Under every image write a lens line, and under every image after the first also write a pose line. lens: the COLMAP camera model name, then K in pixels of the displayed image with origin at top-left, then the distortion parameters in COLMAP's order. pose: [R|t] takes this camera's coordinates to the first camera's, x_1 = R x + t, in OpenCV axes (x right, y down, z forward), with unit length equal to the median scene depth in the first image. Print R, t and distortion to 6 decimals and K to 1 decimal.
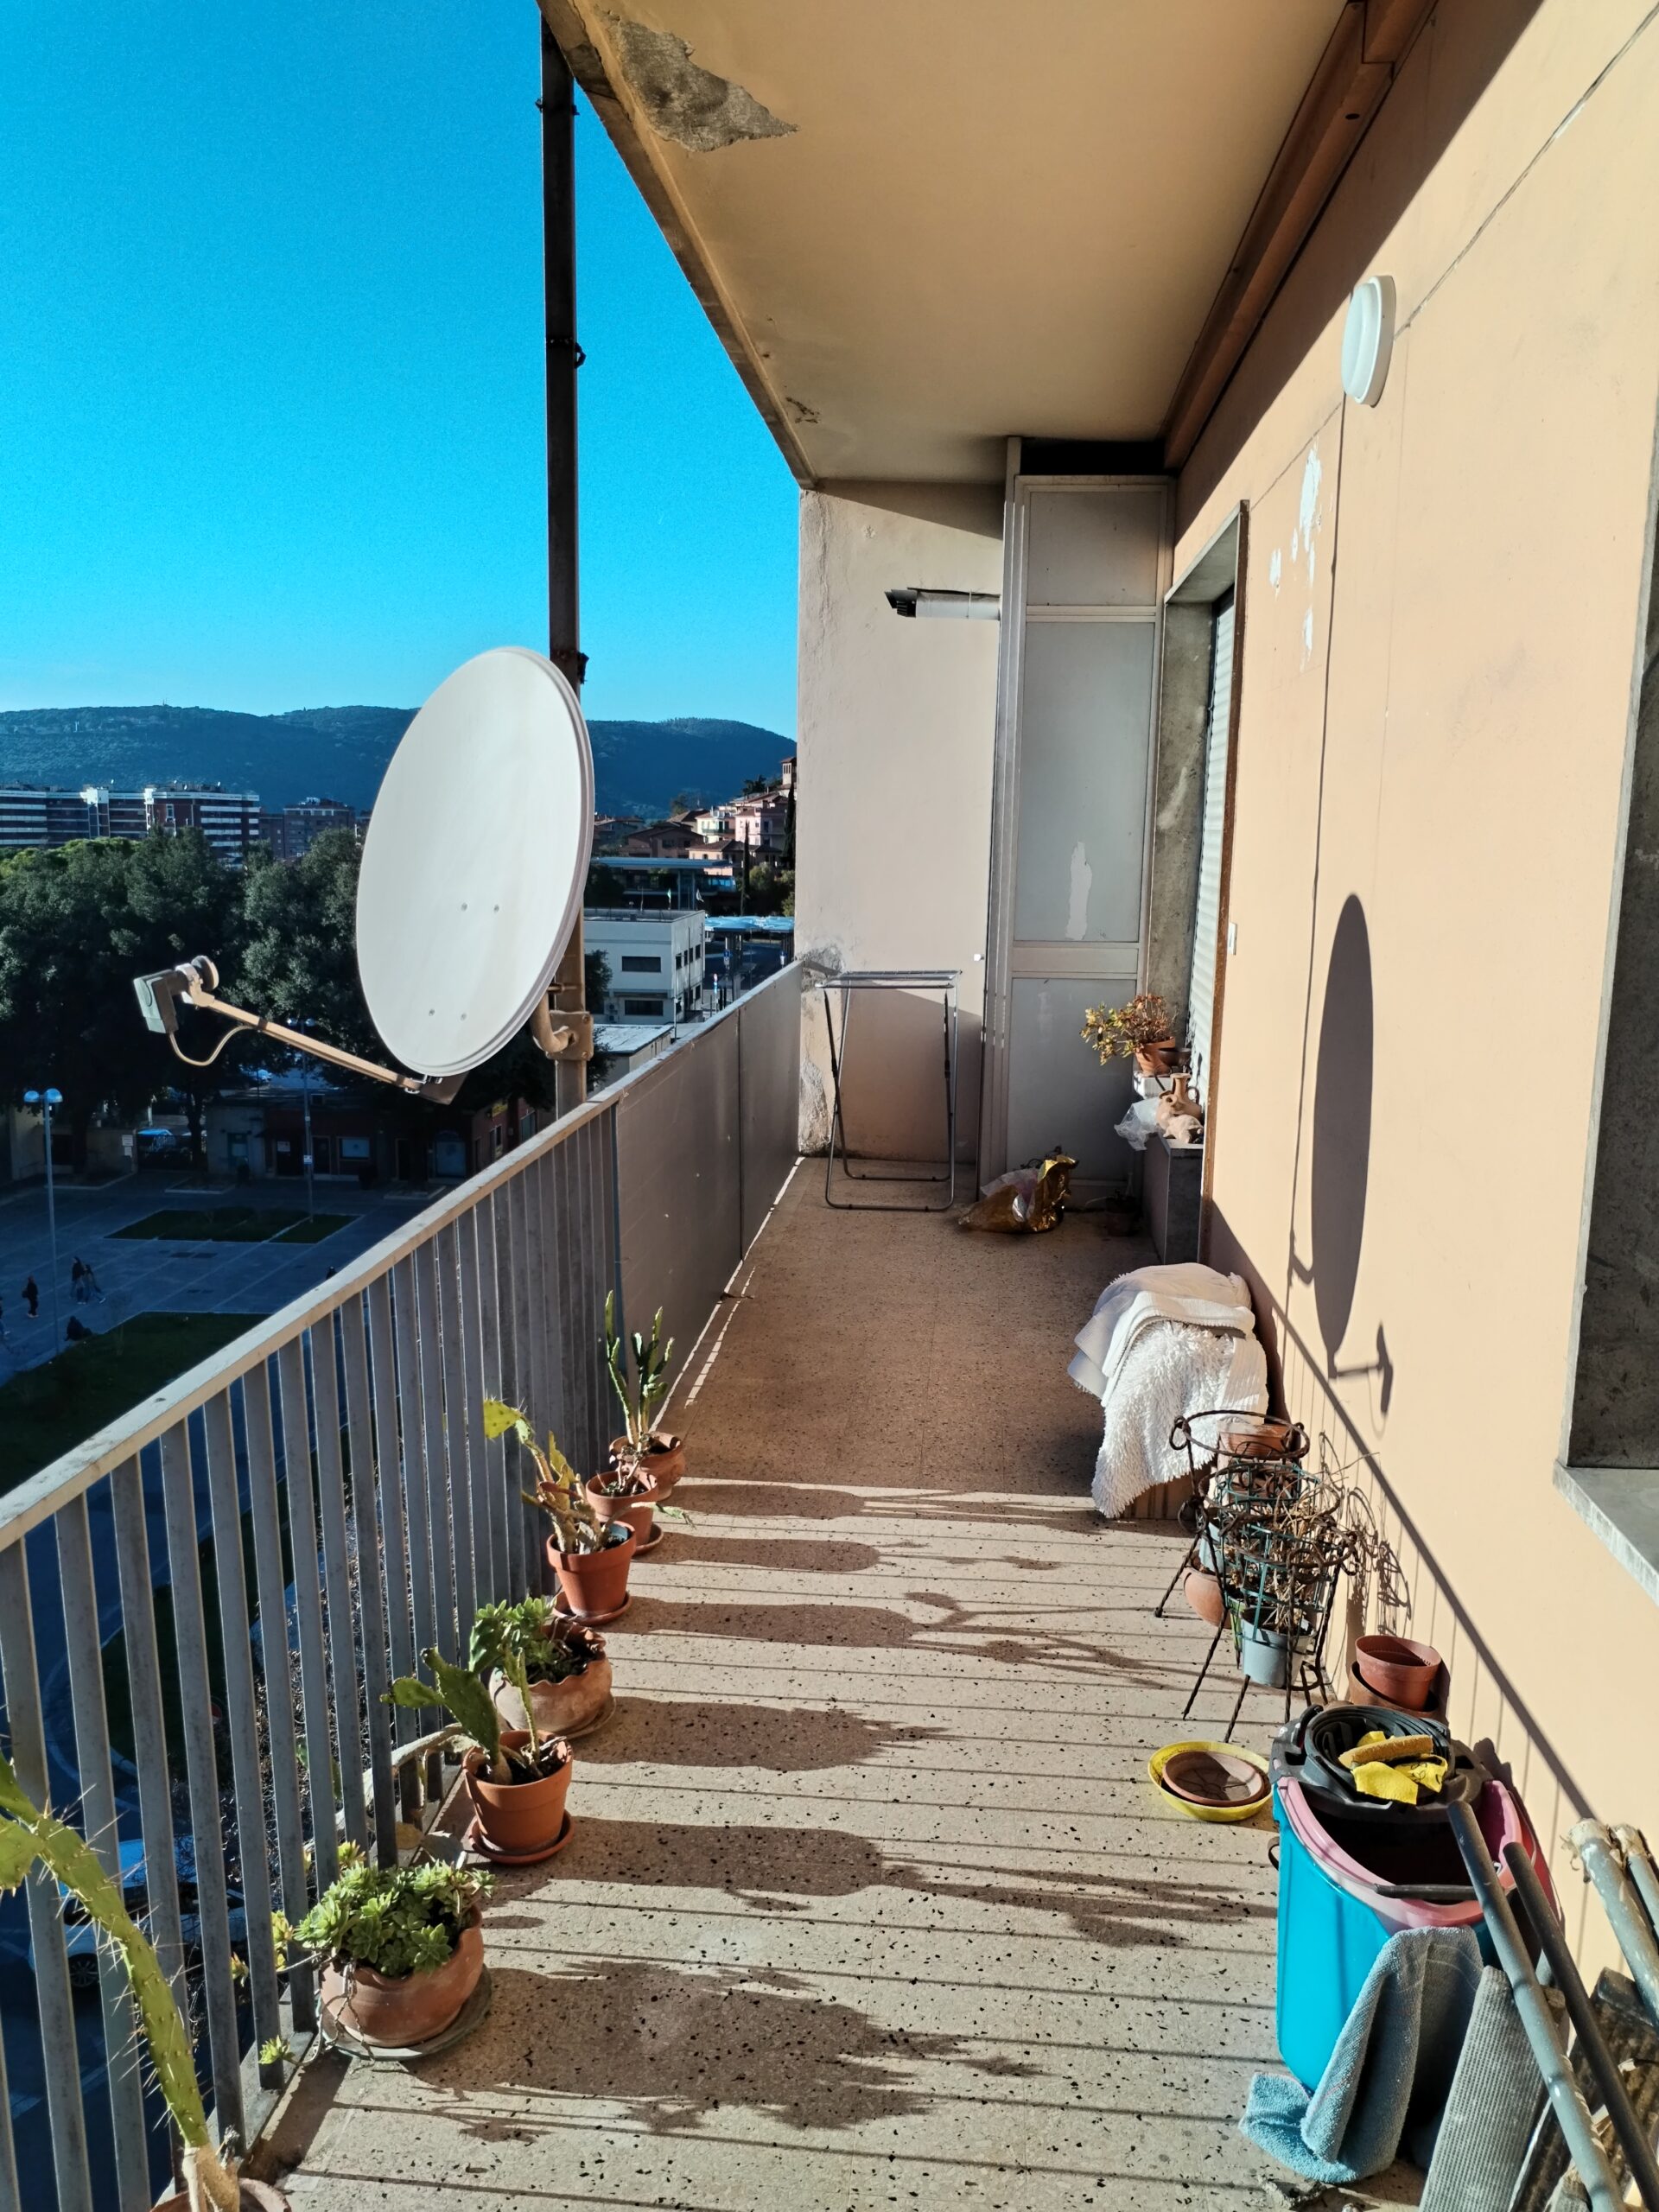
lens RADIAL K [[1615.9, 0, 821.3], [0, 1615.9, 1110.3], [0, 0, 1]] dist [0.007177, -0.008409]
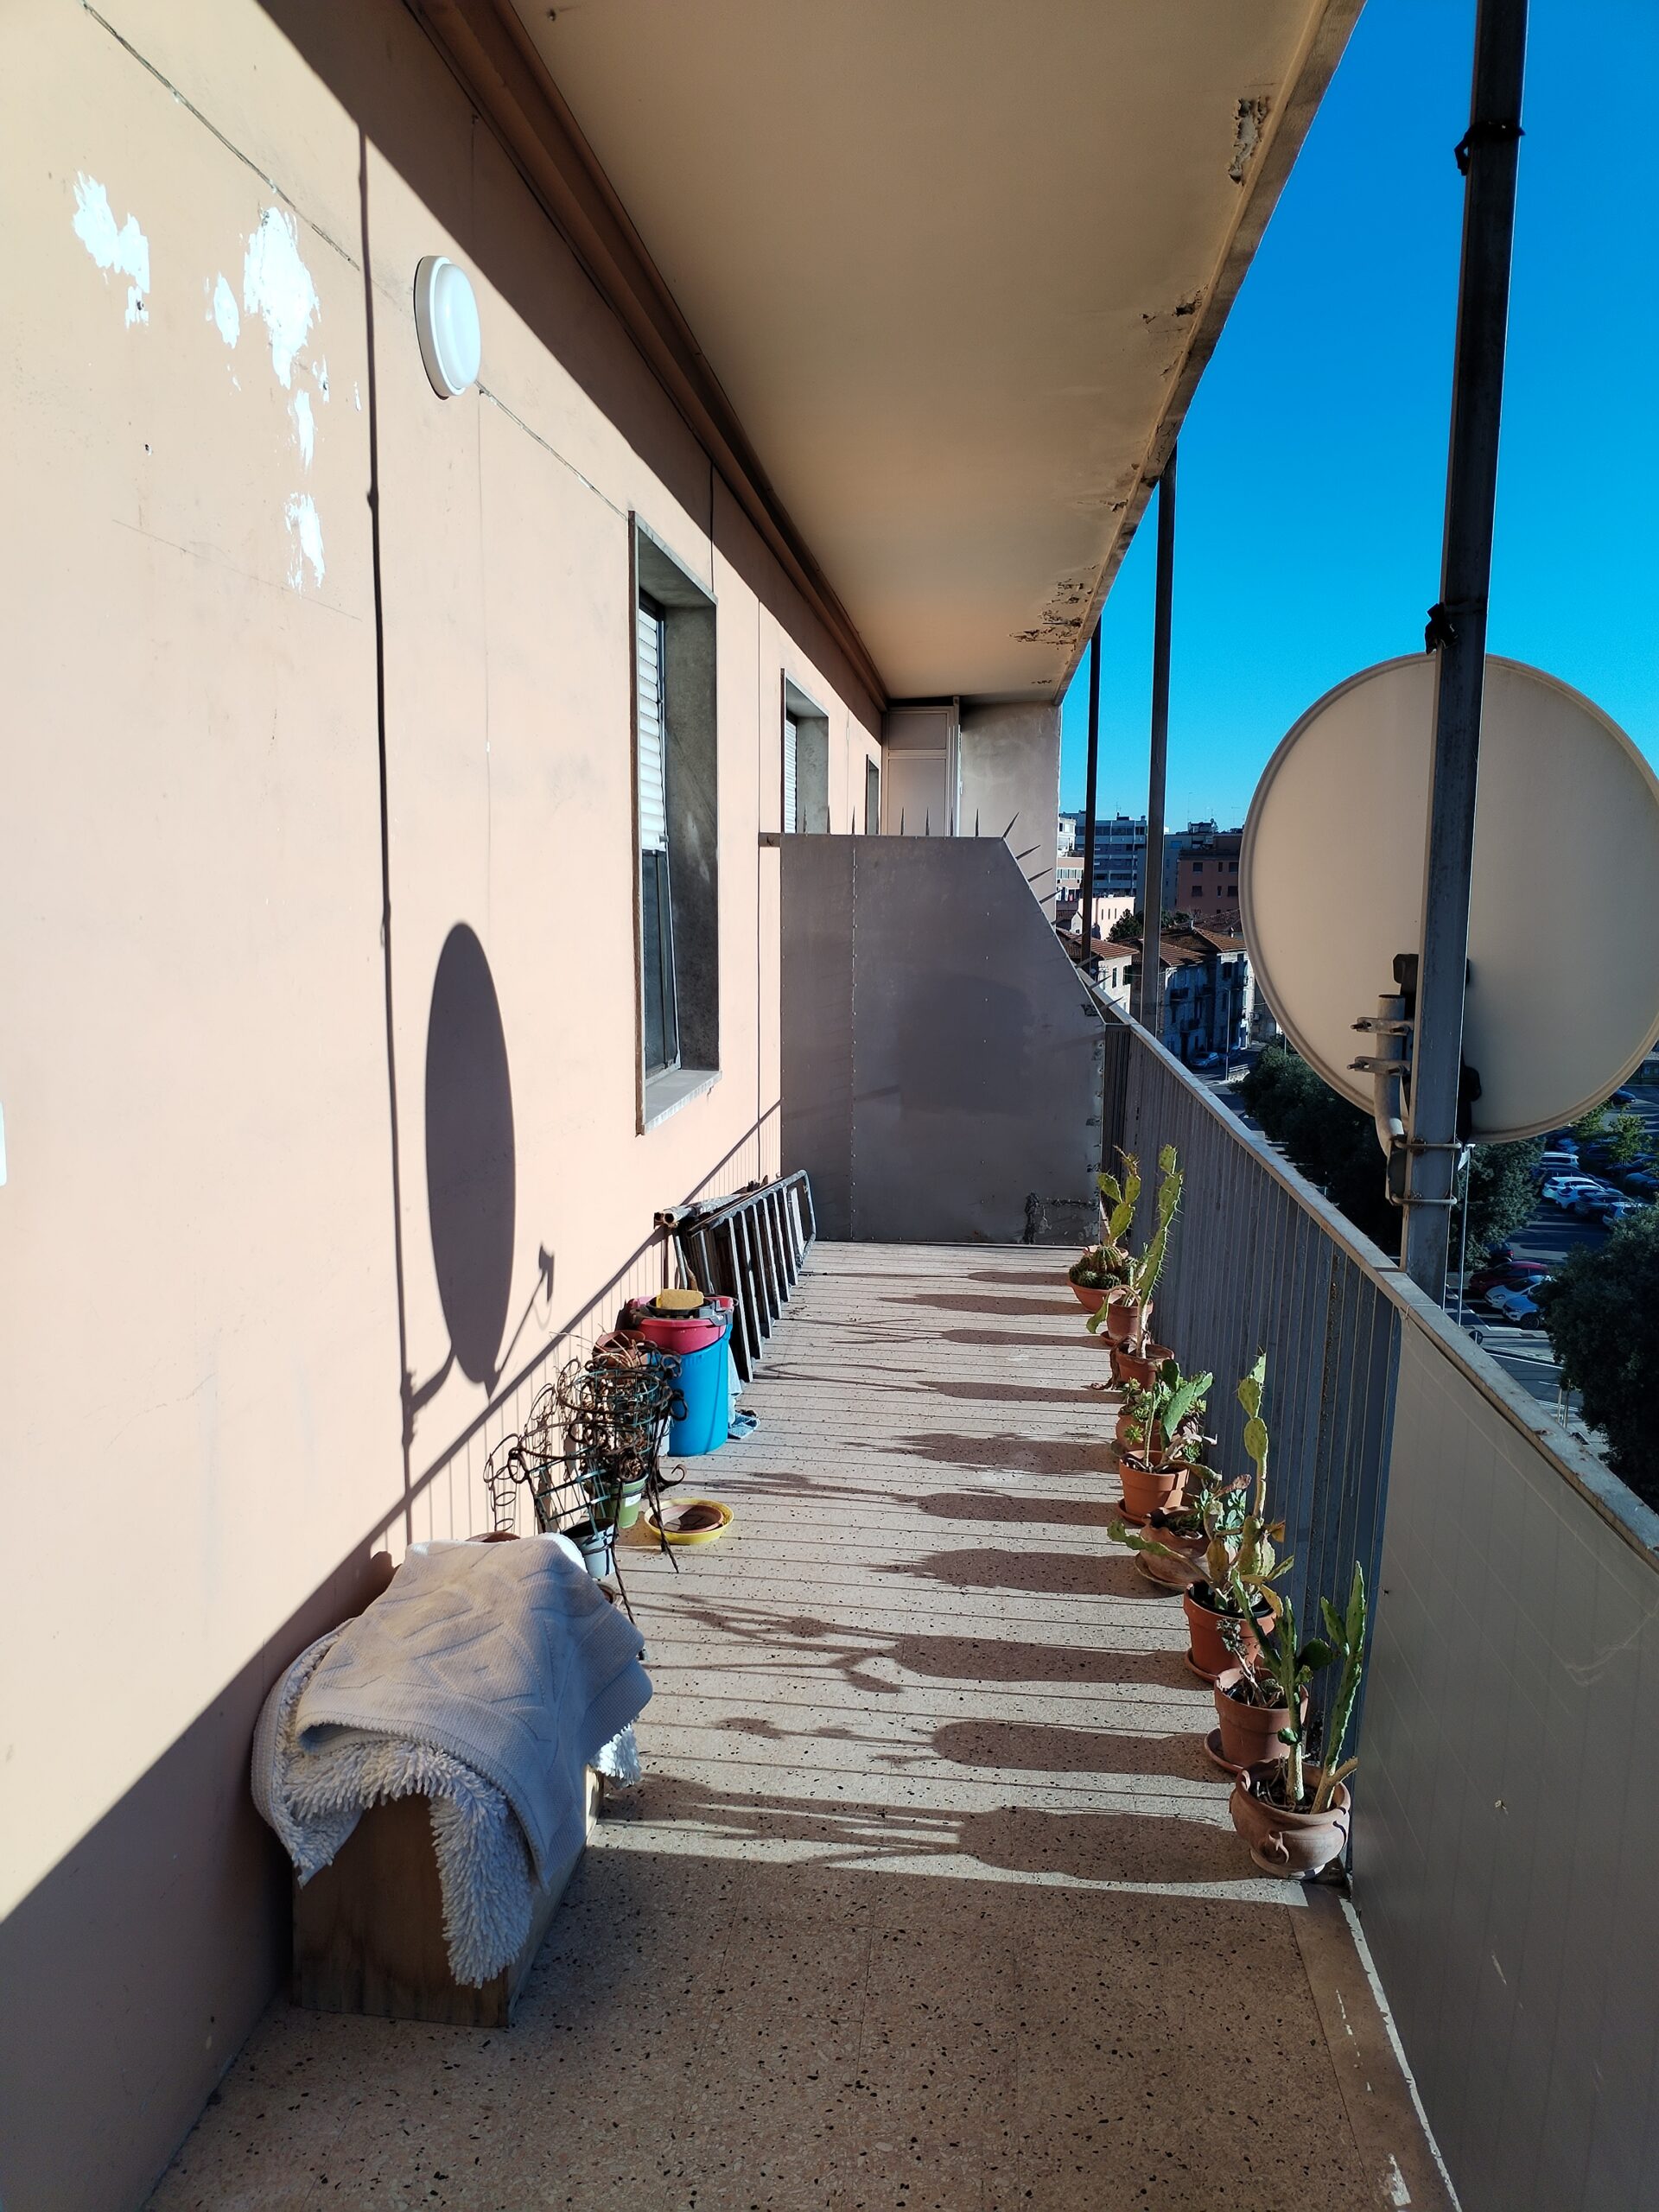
lens RADIAL K [[1615.9, 0, 819.8], [0, 1615.9, 1116.3], [0, 0, 1]] dist [0.007177, -0.008409]
pose [[-0.999769, -0.021496, 0.000832, 0.113193], [-0.020120, 0.948055, 0.317470, -0.325630], [-0.007613, 0.317380, -0.948268, 1.915176]]
